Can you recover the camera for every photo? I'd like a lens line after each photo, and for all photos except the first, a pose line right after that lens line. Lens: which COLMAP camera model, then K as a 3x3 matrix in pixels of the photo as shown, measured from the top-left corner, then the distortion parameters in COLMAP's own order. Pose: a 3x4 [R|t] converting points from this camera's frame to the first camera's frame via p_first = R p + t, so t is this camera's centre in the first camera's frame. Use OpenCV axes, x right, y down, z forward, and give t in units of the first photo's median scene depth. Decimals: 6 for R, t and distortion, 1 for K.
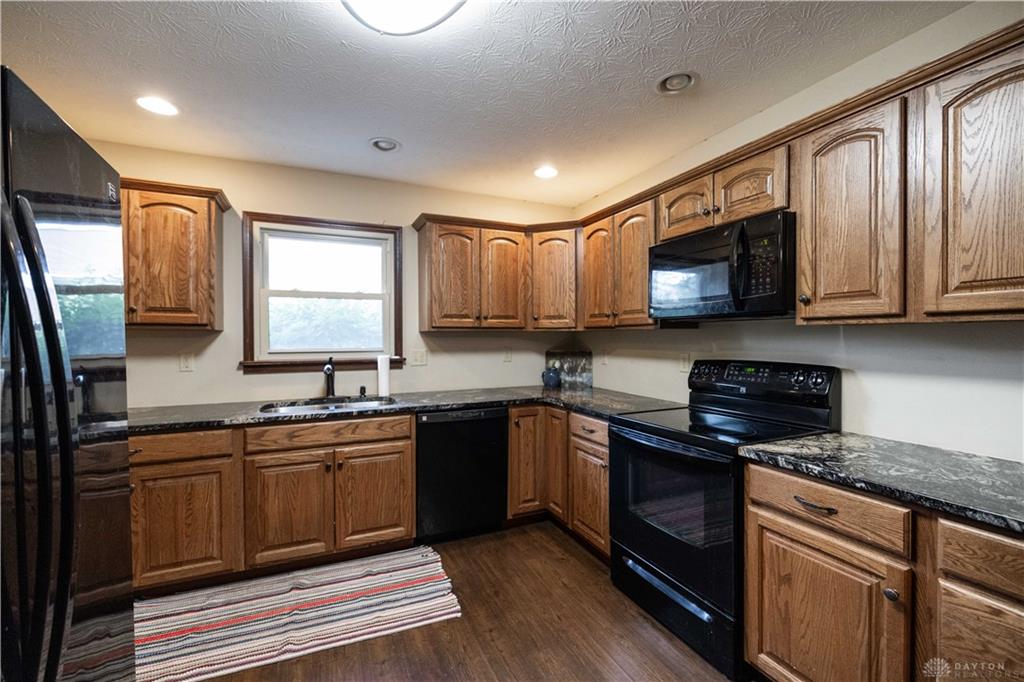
lens RADIAL K [[432.0, 0, 510.7], [0, 432.0, 342.1], [0, 0, 1]] dist [0.001812, -0.000066]
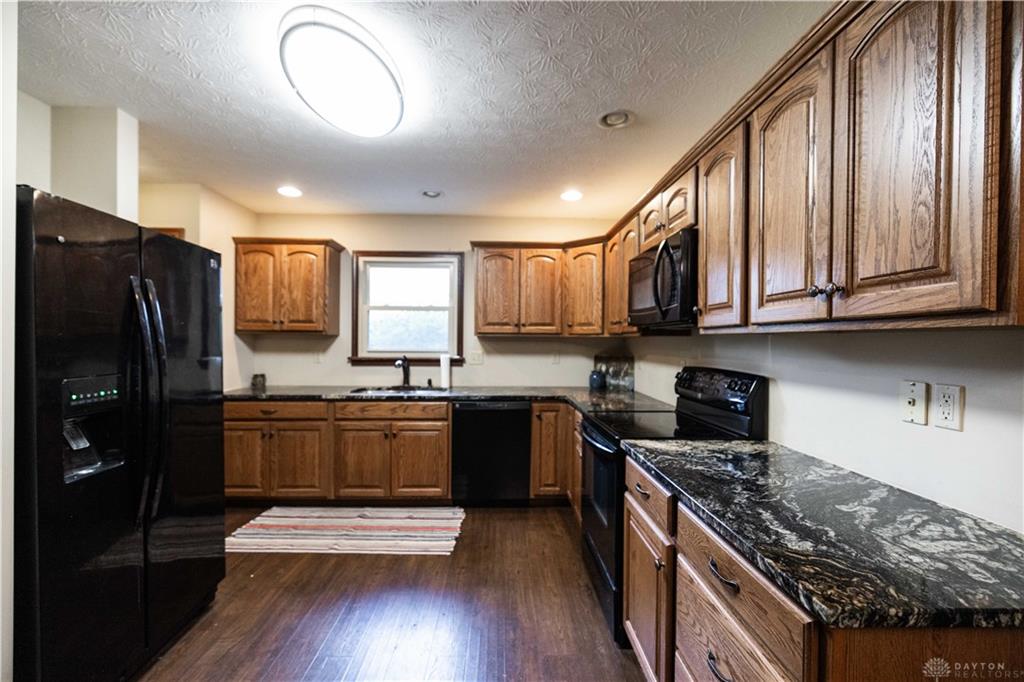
lens RADIAL K [[428.0, 0, 506.8], [0, 428.0, 344.0], [0, 0, 1]] dist [0.000938, -0.000136]
pose [[0.923934, 0.013573, -0.382312, 0.384327], [-0.014935, 0.999888, -0.000595, -0.004356], [0.382261, 0.006259, 0.924033, -0.096757]]
